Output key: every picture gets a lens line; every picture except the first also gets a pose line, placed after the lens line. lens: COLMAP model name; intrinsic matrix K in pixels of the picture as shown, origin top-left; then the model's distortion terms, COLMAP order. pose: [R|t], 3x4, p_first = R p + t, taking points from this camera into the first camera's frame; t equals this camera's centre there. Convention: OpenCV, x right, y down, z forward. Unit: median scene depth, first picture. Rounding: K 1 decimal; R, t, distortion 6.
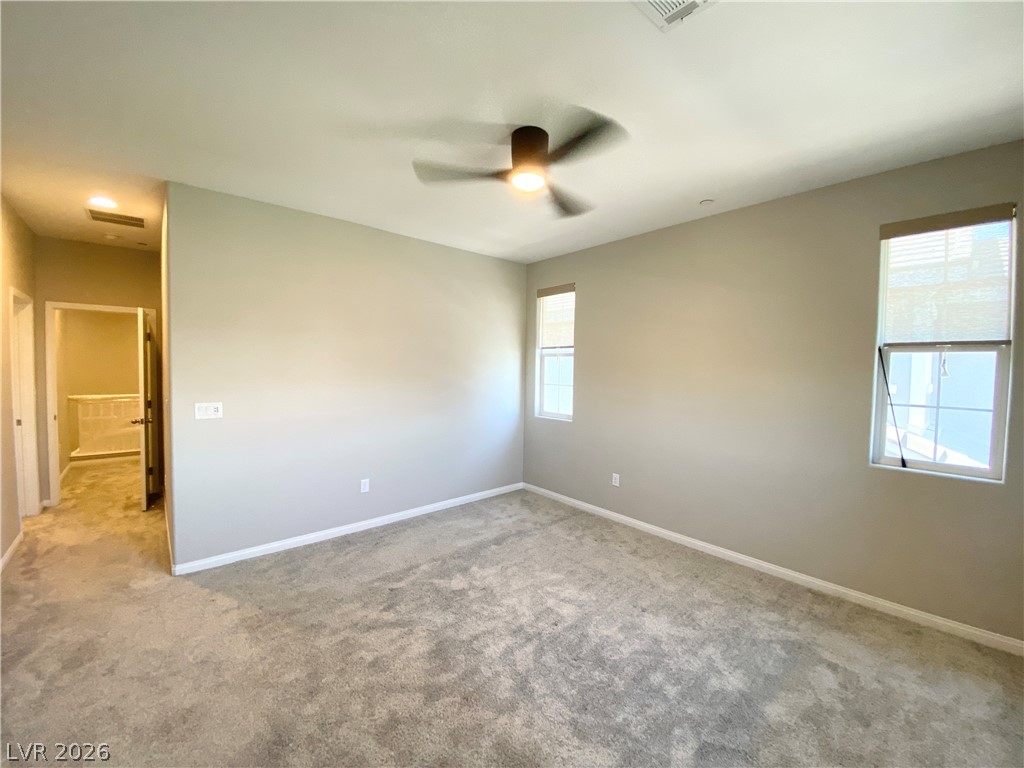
lens RADIAL K [[415.5, 0, 517.1], [0, 415.5, 381.9], [0, 0, 1]] dist [-0.005046, -0.006102]
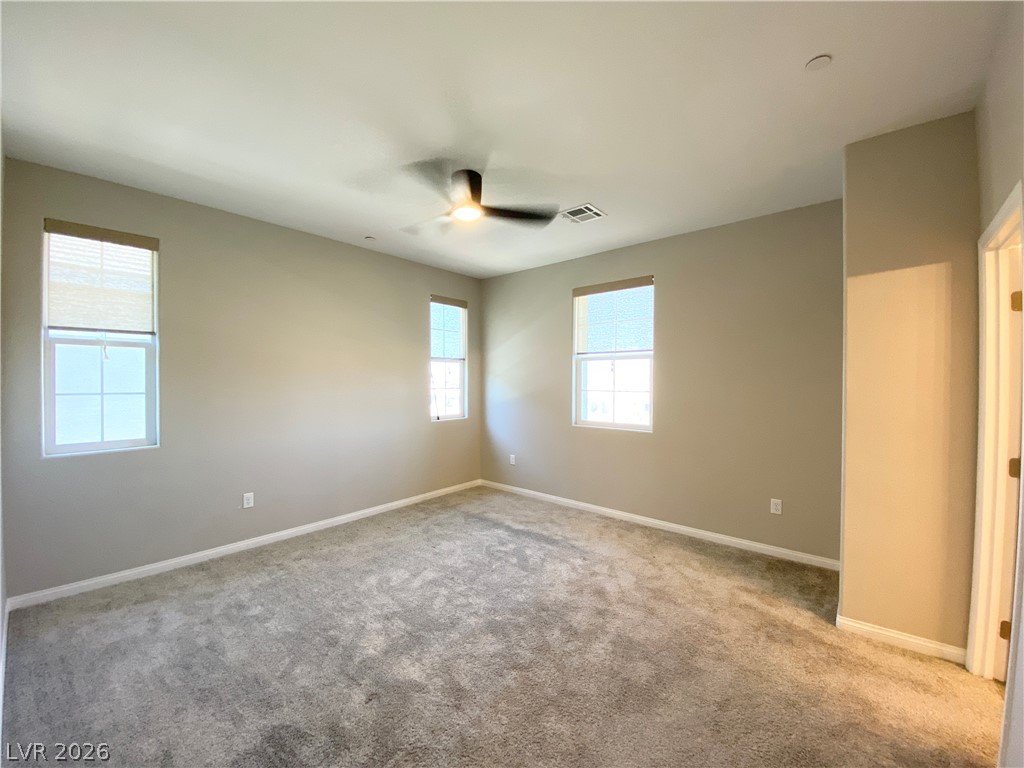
lens RADIAL K [[415.5, 0, 512.0], [0, 415.5, 383.3], [0, 0, 1]] dist [-0.005046, -0.006102]
pose [[-0.160162, -0.021861, 0.986849, -0.833581], [0.029378, 0.999206, 0.026903, -0.009214], [-0.986653, 0.033300, -0.159393, 0.745219]]
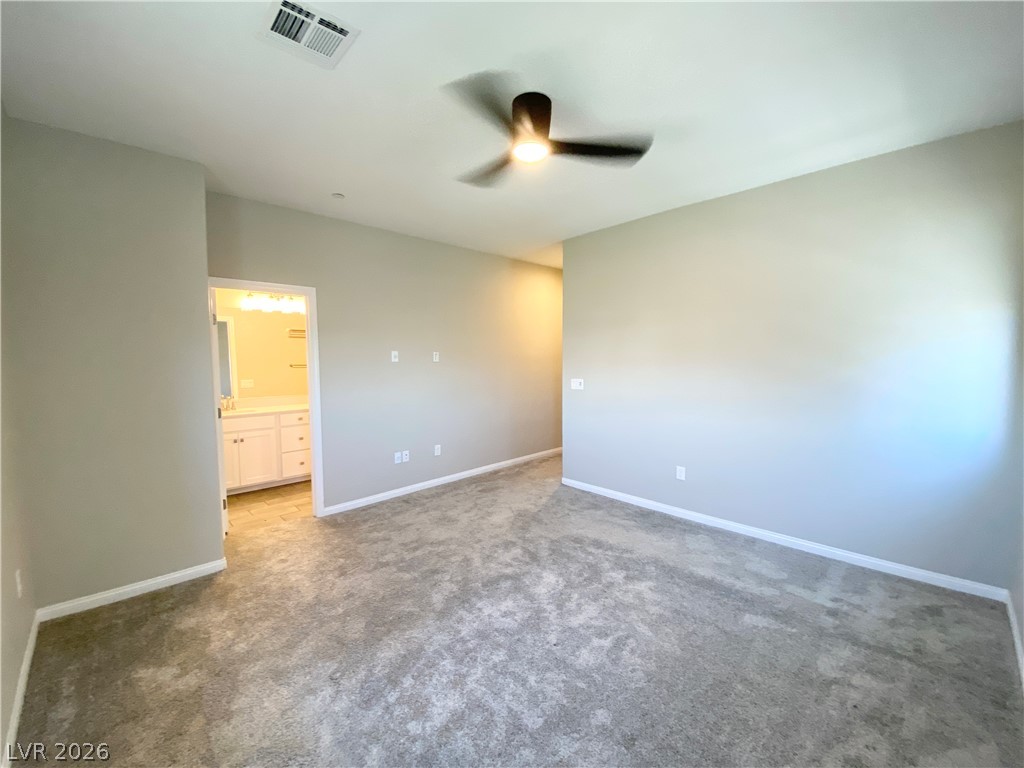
lens RADIAL K [[415.5, 0, 514.4], [0, 415.5, 388.5], [0, 0, 1]] dist [-0.005046, -0.006102]
pose [[0.035547, 0.060051, -0.997562, 0.680039], [-0.031725, 0.997758, 0.058932, 0.004001], [0.998864, 0.029553, 0.037373, 0.646145]]
